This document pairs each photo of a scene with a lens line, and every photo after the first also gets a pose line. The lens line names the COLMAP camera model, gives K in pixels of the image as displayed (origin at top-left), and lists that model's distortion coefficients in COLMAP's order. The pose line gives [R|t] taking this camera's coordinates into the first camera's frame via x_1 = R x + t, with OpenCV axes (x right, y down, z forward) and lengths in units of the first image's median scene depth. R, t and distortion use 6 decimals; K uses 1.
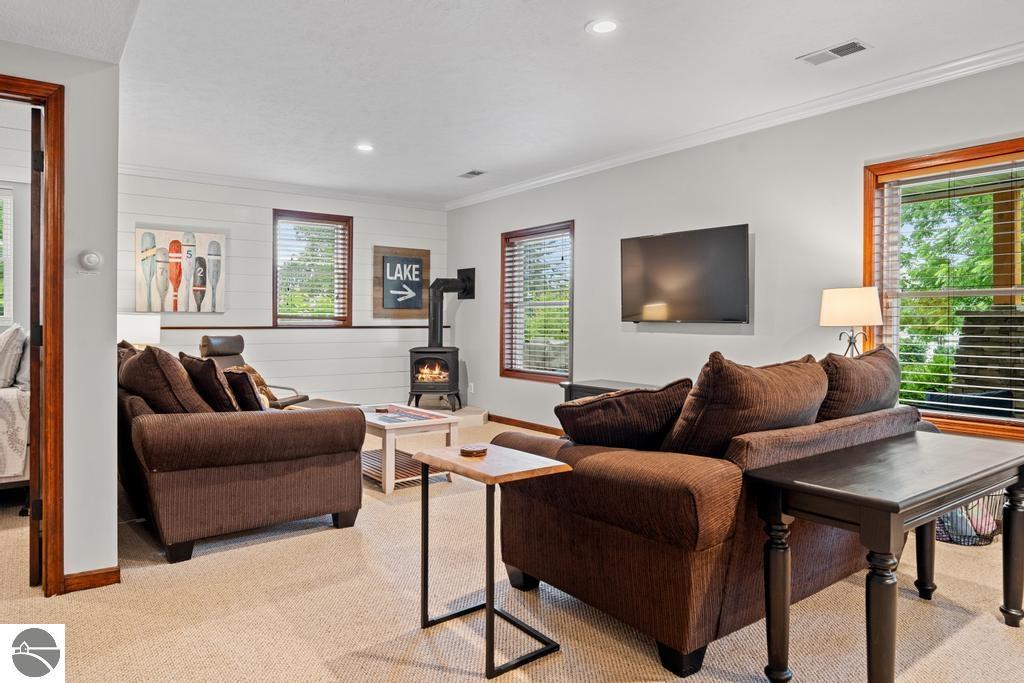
lens RADIAL K [[656.0, 0, 467.4], [0, 656.0, 317.2], [0, 0, 1]] dist [-0.007760, 0.000500]
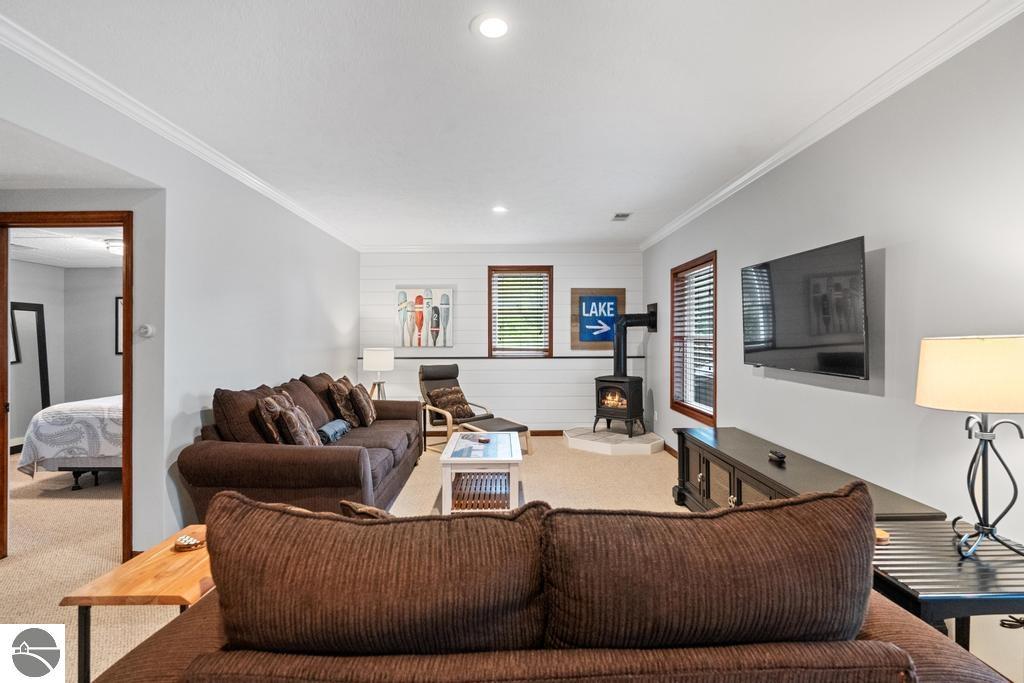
lens RADIAL K [[475.6, 0, 493.0], [0, 475.6, 335.3], [0, 0, 1]] dist [-0.005502, 0.000600]
pose [[0.825934, -0.011410, -0.563651, 0.240750], [0.012281, 0.999922, -0.002247, -0.025741], [0.563633, -0.005066, 0.826010, 0.227413]]
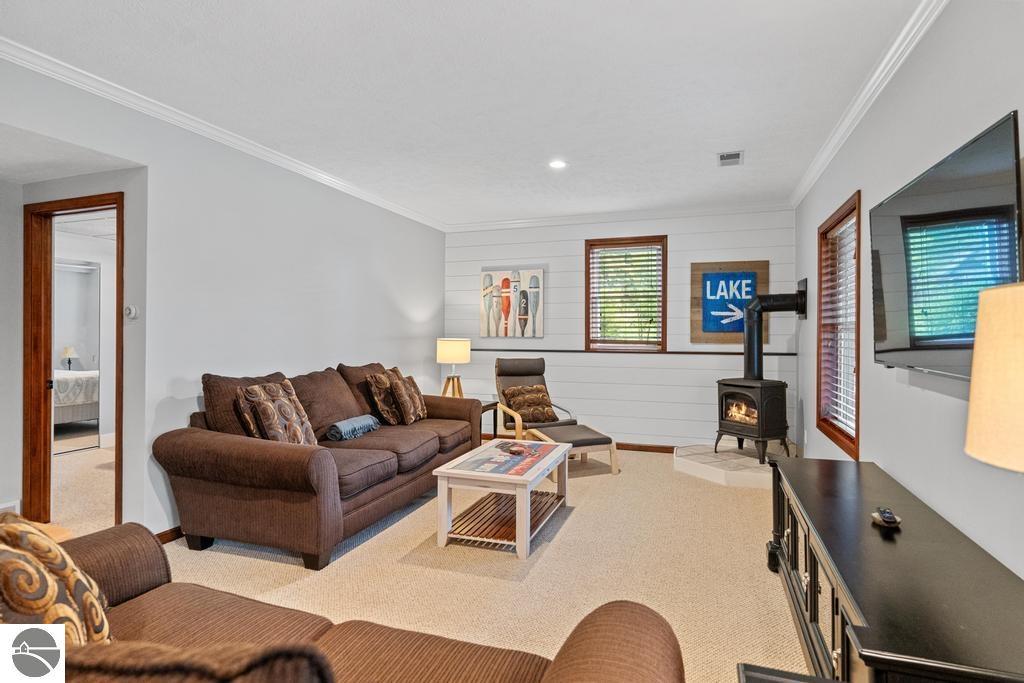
lens RADIAL K [[523.8, 0, 497.8], [0, 523.8, 330.0], [0, 0, 1]] dist [-0.007180, -0.001161]
pose [[0.594317, -0.006849, -0.804202, 0.303177], [0.005370, 0.999975, -0.004548, -0.015475], [0.804213, -0.001616, 0.594339, 0.378794]]
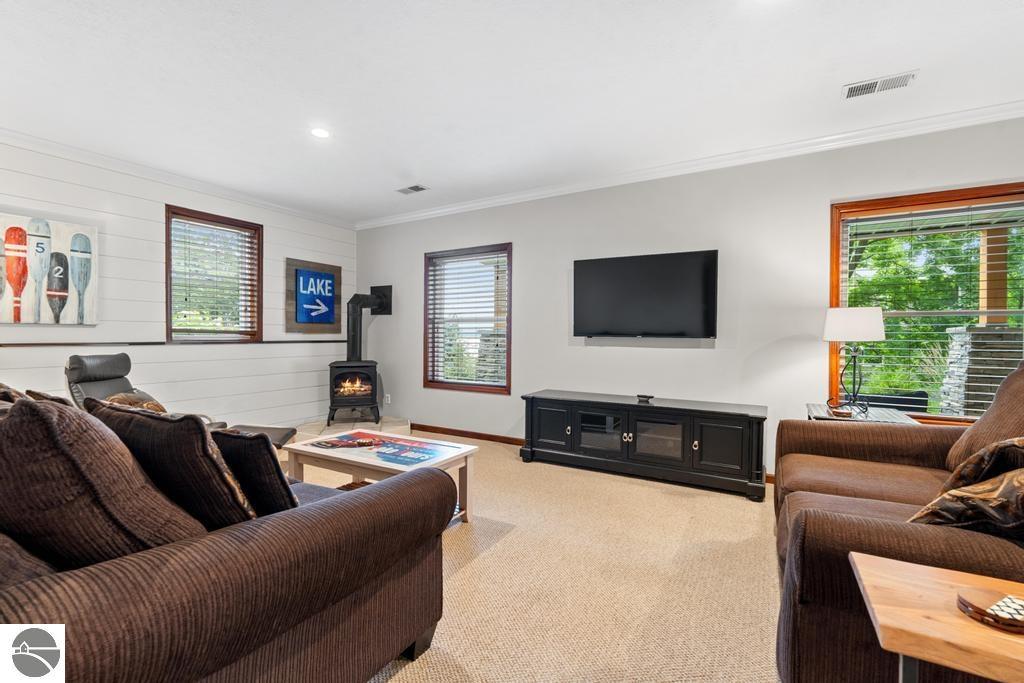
lens RADIAL K [[453.9, 0, 495.9], [0, 453.9, 339.4], [0, 0, 1]] dist [-0.005252, -0.000419]
pose [[0.908770, -0.002840, 0.417288, -0.151507], [-0.003687, 0.999883, 0.014834, 0.000622], [-0.417282, -0.015019, 0.908653, 0.280743]]
